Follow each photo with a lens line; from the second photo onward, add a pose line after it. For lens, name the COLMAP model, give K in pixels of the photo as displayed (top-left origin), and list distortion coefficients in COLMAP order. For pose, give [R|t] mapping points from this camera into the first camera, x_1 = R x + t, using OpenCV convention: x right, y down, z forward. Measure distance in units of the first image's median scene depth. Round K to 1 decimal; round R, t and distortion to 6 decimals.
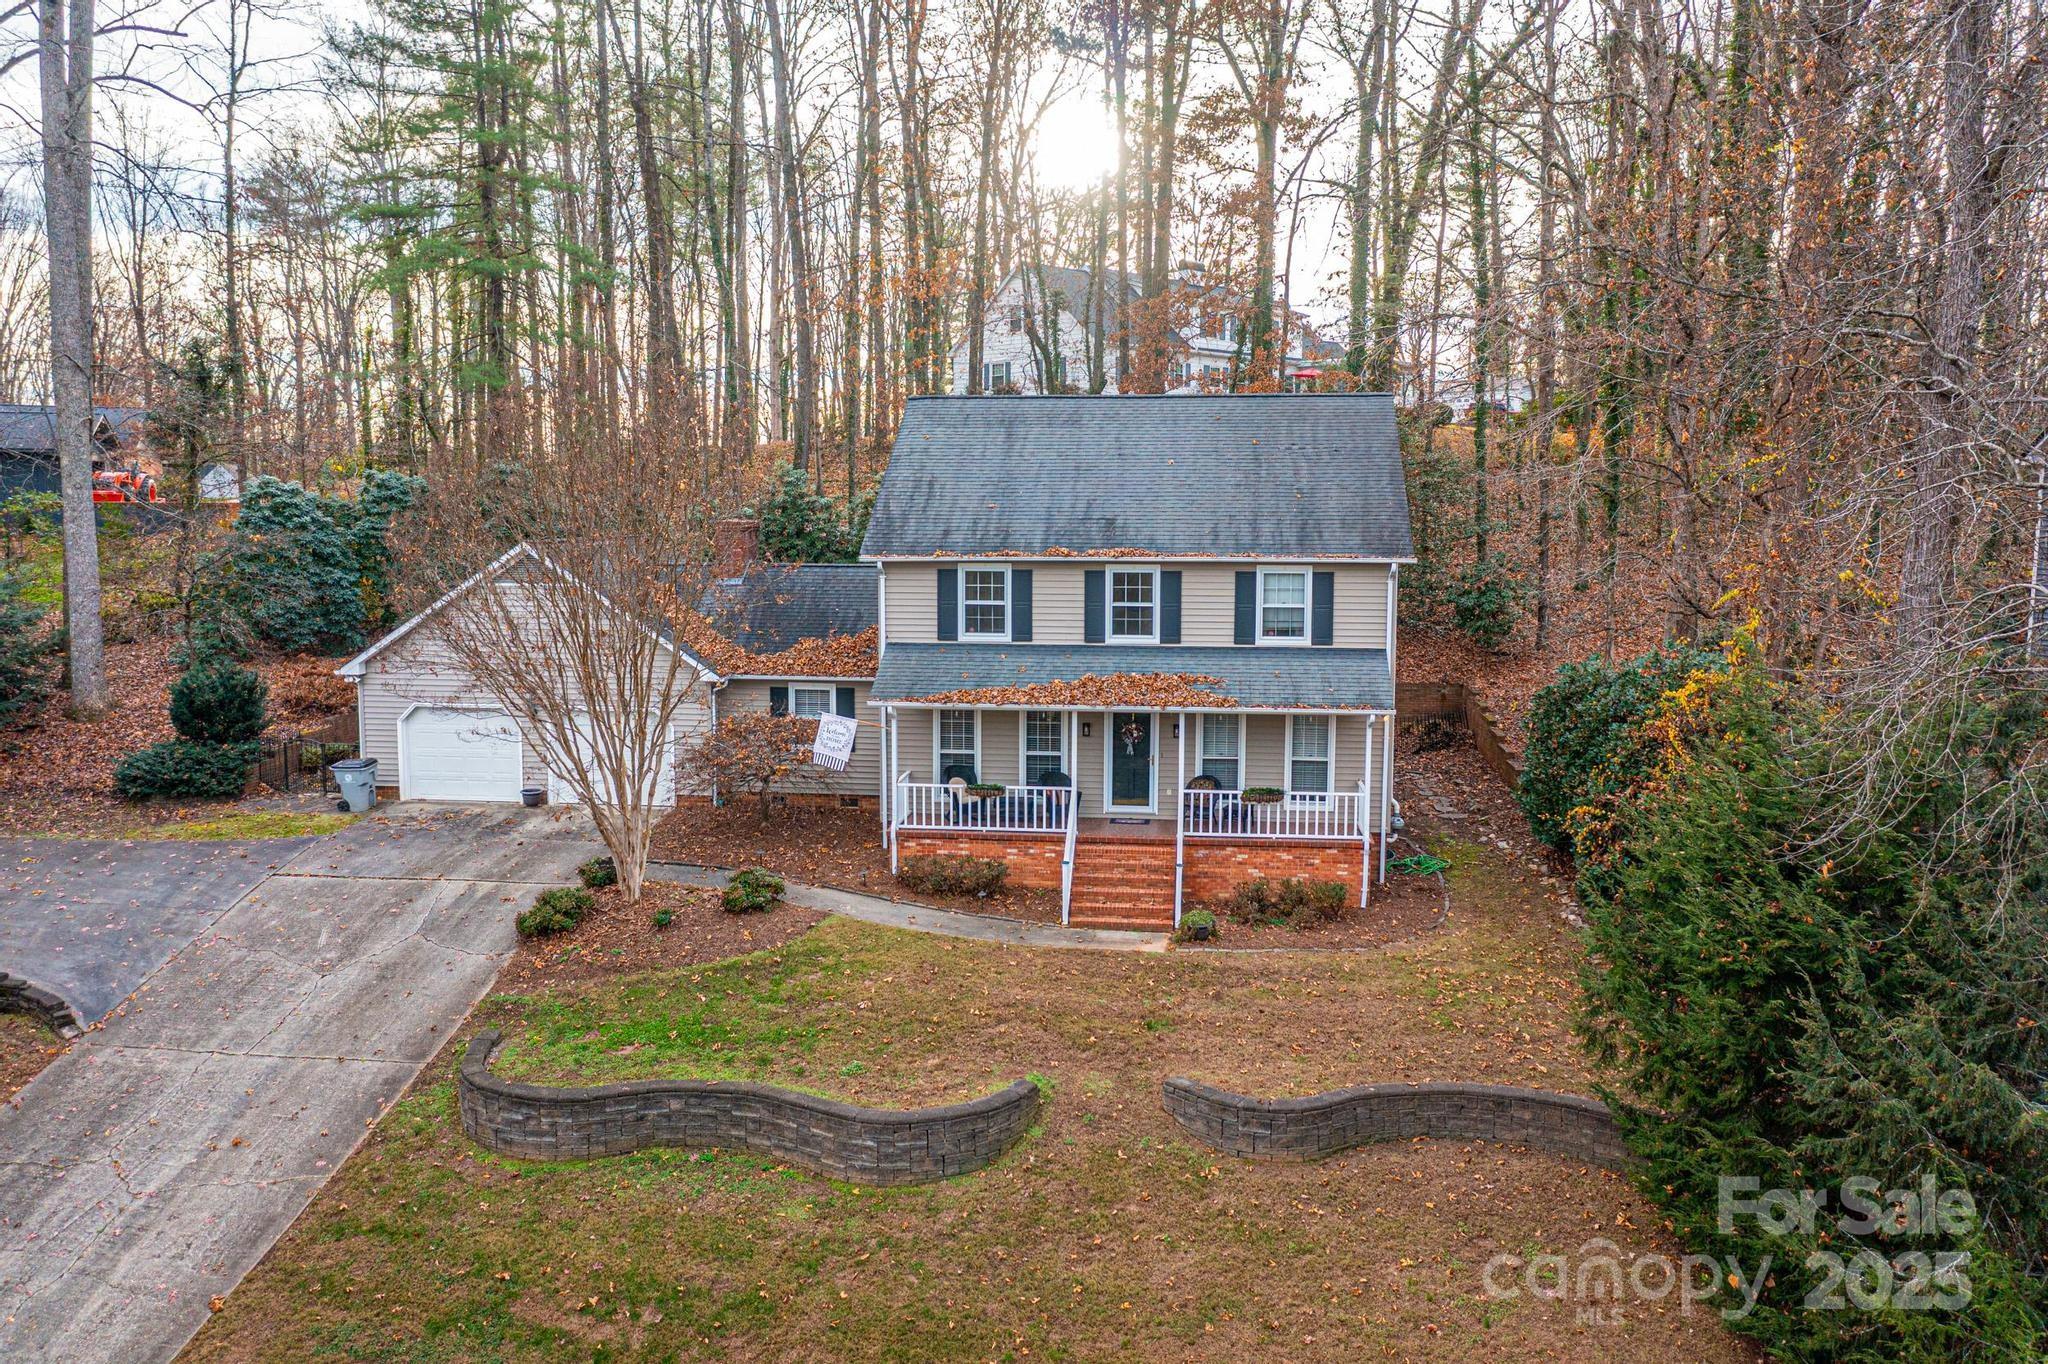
lens RADIAL K [[1604.3, 0, 1024.0], [0, 1604.3, 682.0], [0, 0, 1]] dist [-0.011198, 0.017381]
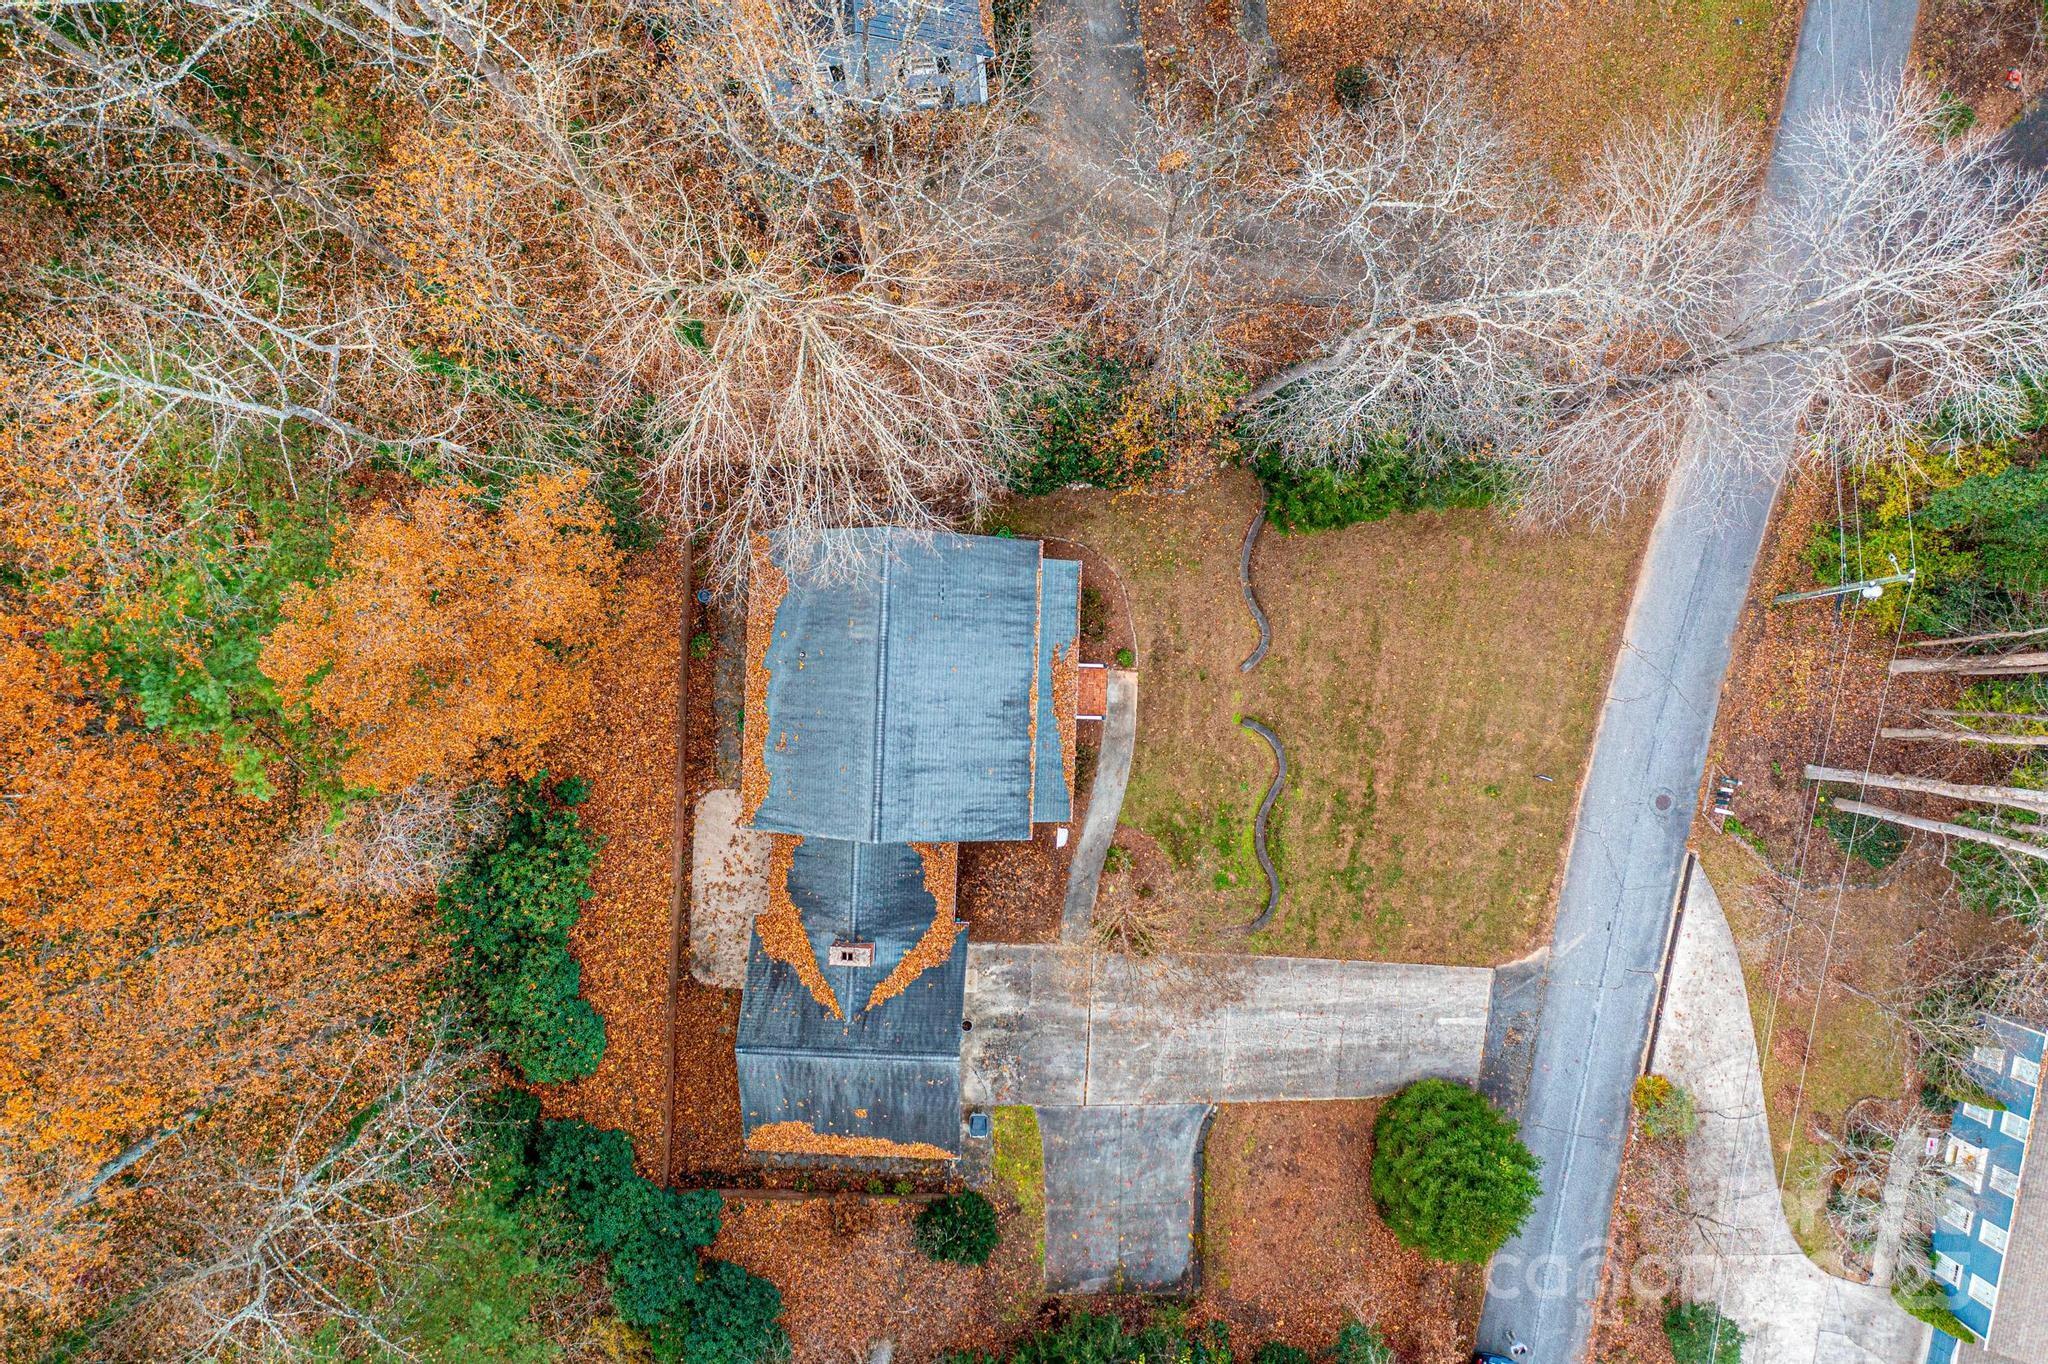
lens RADIAL K [[1604.3, 0, 1024.0], [0, 1604.3, 682.0], [0, 0, 1]] dist [-0.011198, 0.017381]
pose [[-0.081130, -0.996611, -0.013558, 0.117034], [0.130392, -0.024098, 0.991170, -2.121843], [-0.988138, 0.078645, 0.131906, 0.847095]]
